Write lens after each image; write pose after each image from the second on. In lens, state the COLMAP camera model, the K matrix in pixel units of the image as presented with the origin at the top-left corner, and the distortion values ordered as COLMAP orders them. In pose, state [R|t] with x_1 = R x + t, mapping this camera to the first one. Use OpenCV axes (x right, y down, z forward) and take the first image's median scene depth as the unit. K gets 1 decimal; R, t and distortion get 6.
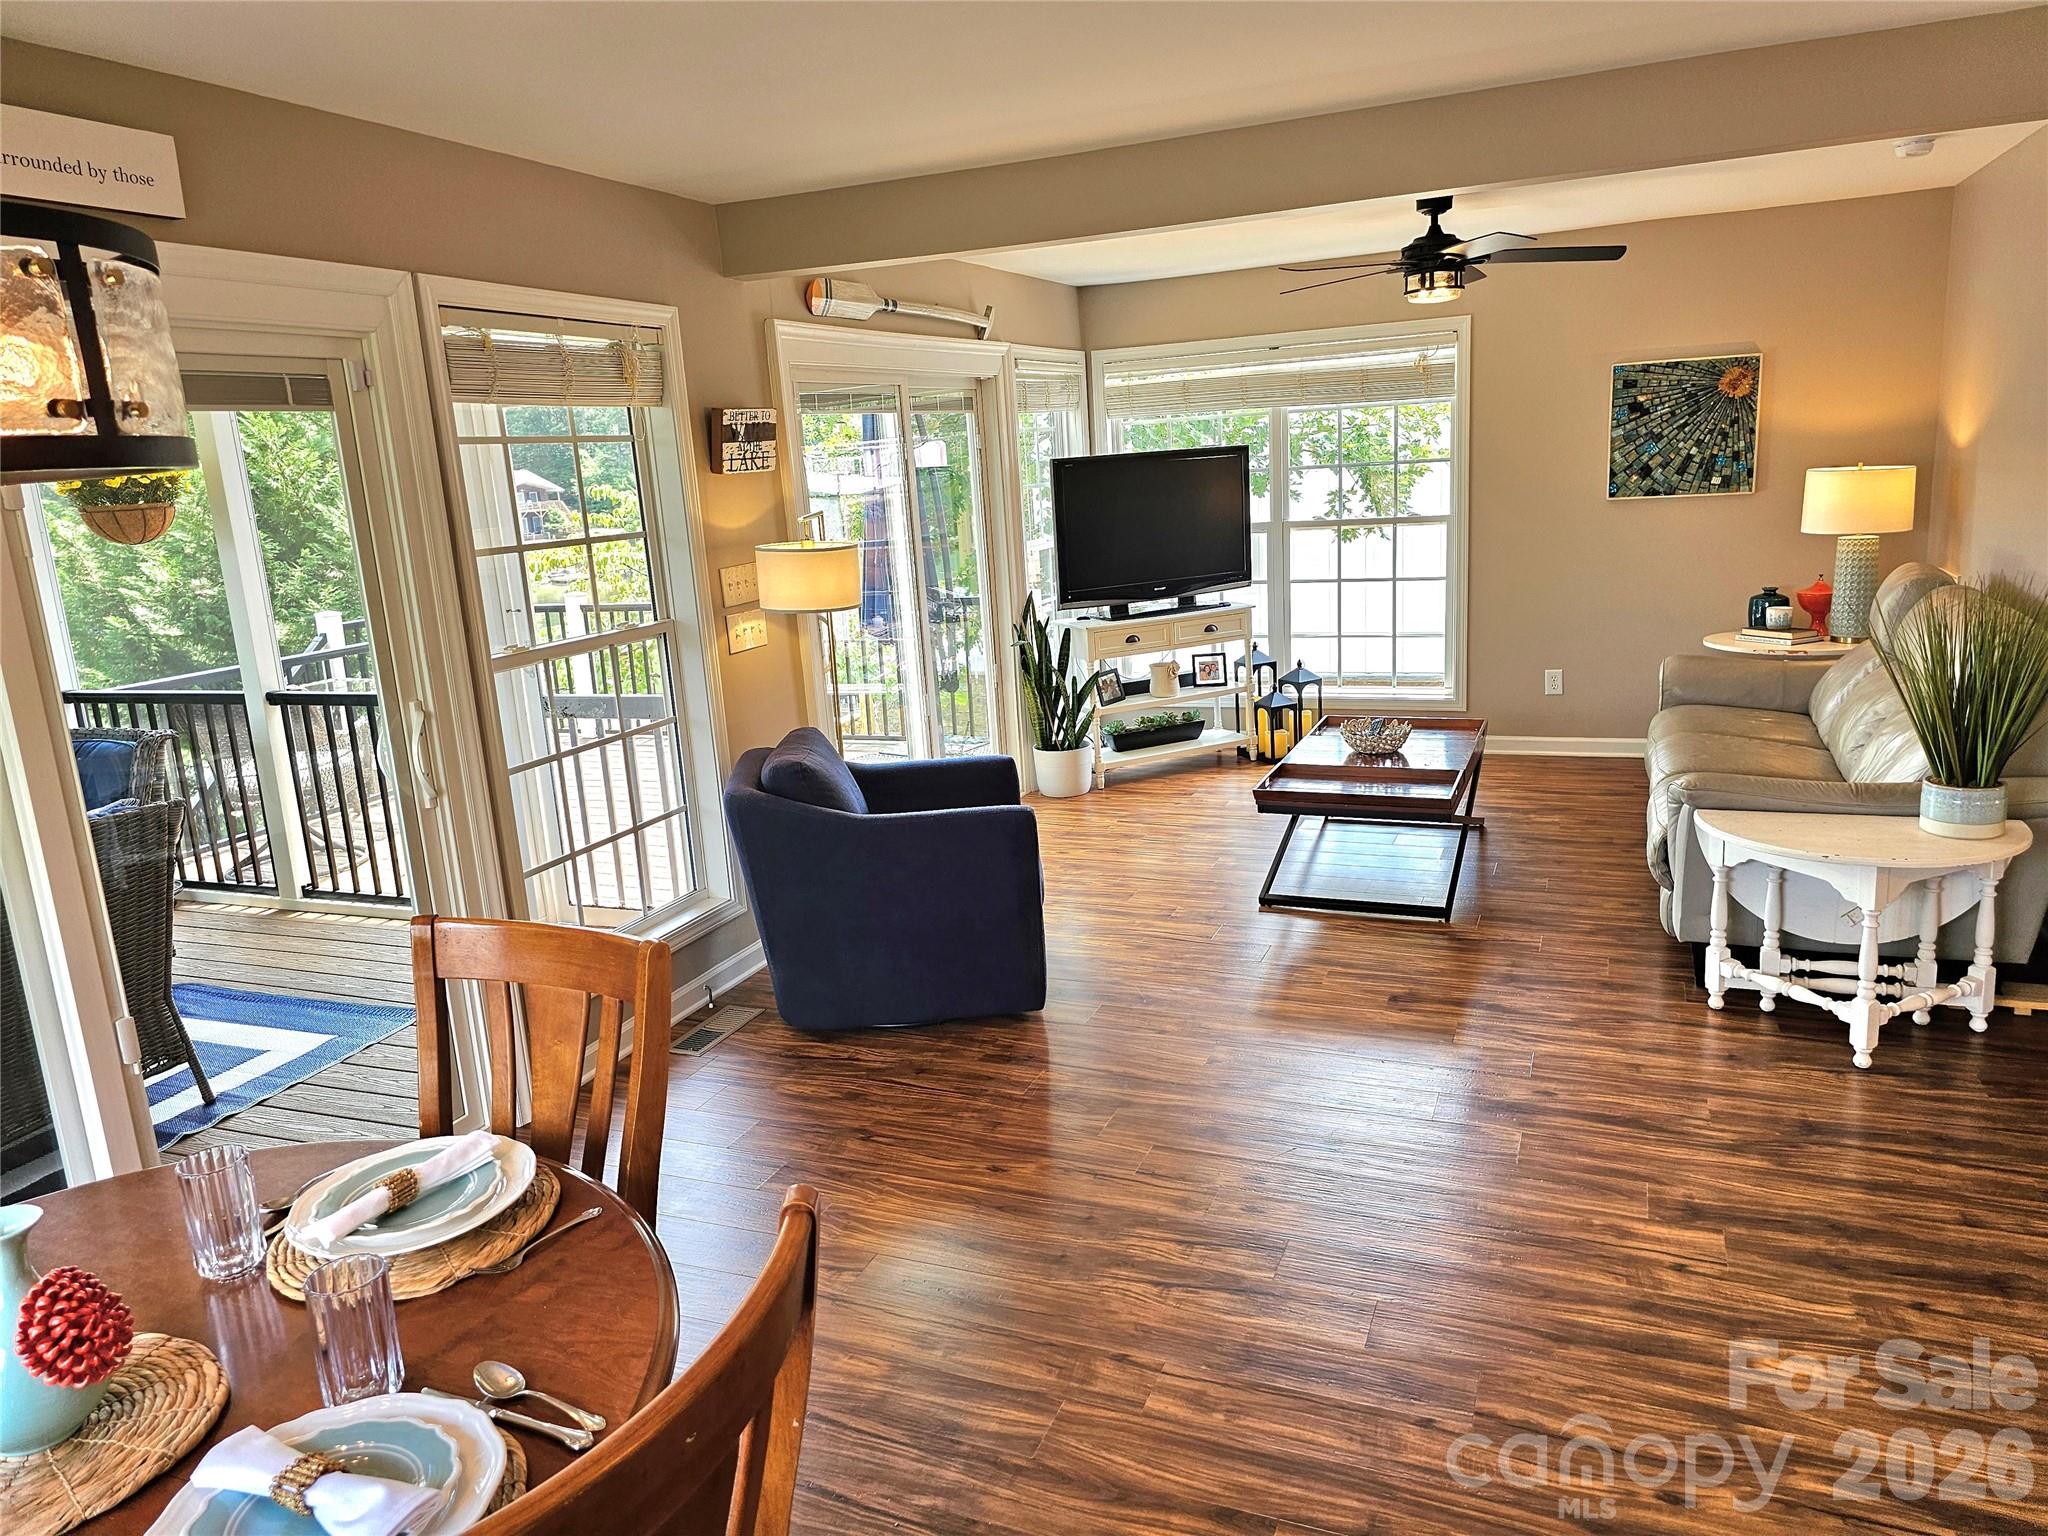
lens RADIAL K [[1374.6, 0, 1024.0], [0, 1374.6, 768.0], [0, 0, 1]] dist [0.009748, -0.002402]
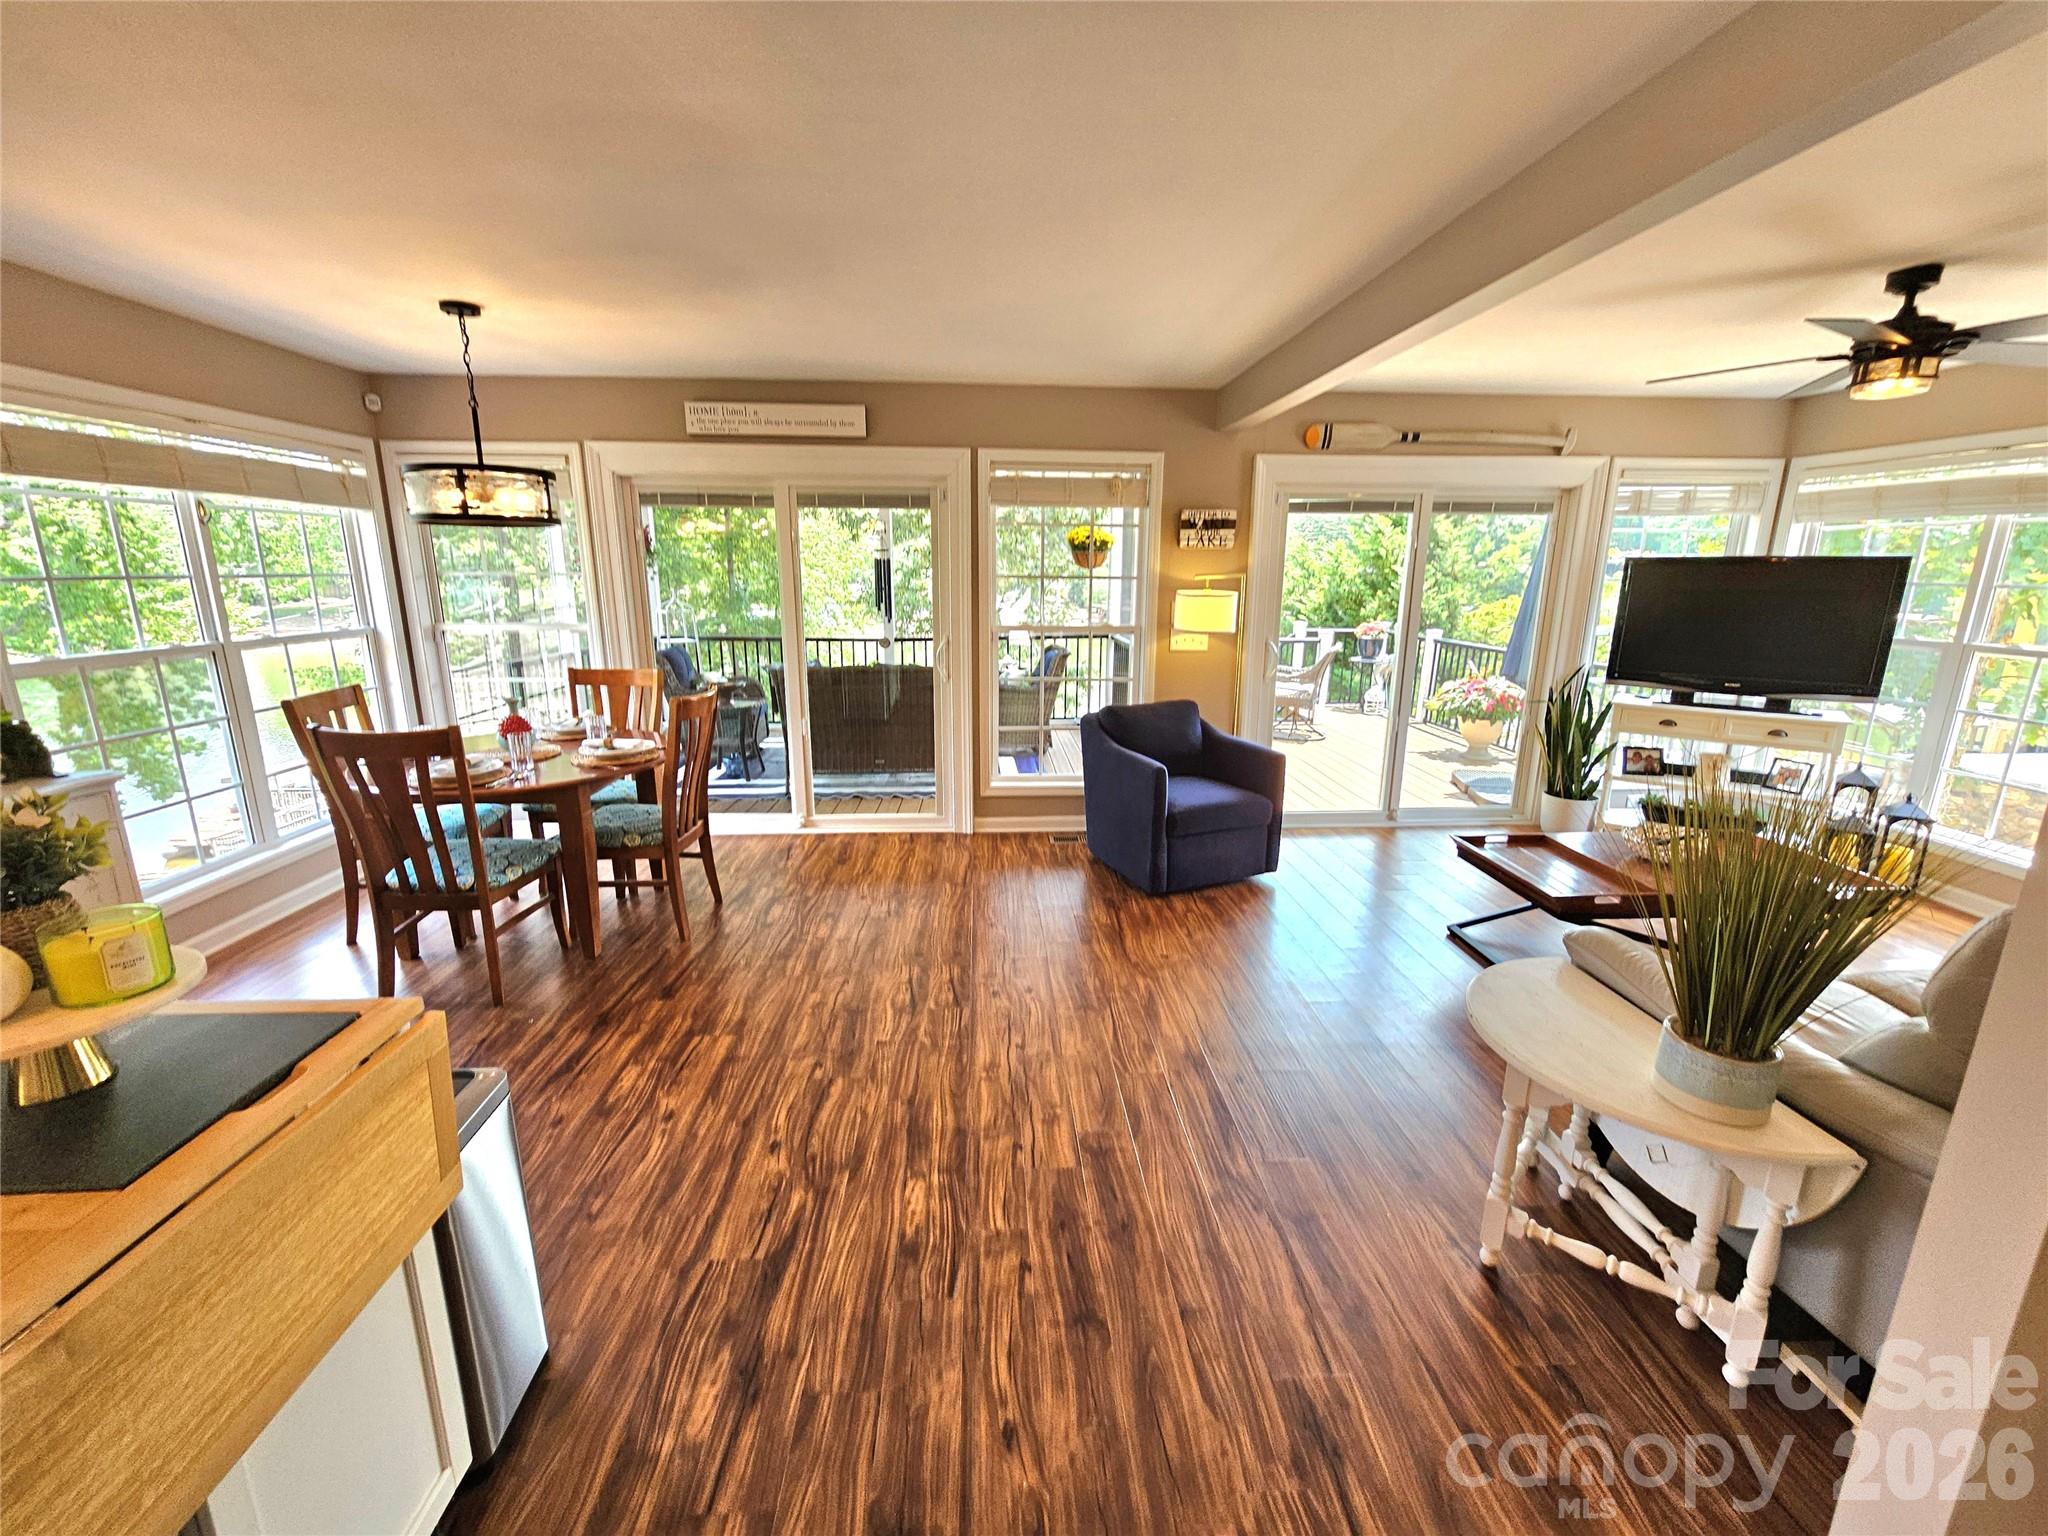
lens RADIAL K [[840.2, 0, 1024.0], [0, 840.2, 768.0], [0, 0, 1]] dist [0.000012, -0.000249]
pose [[0.437590, 0.272770, -0.856803, 0.661296], [-0.233872, 0.954608, 0.184463, -0.093954], [0.868228, 0.119663, 0.481520, 0.335817]]
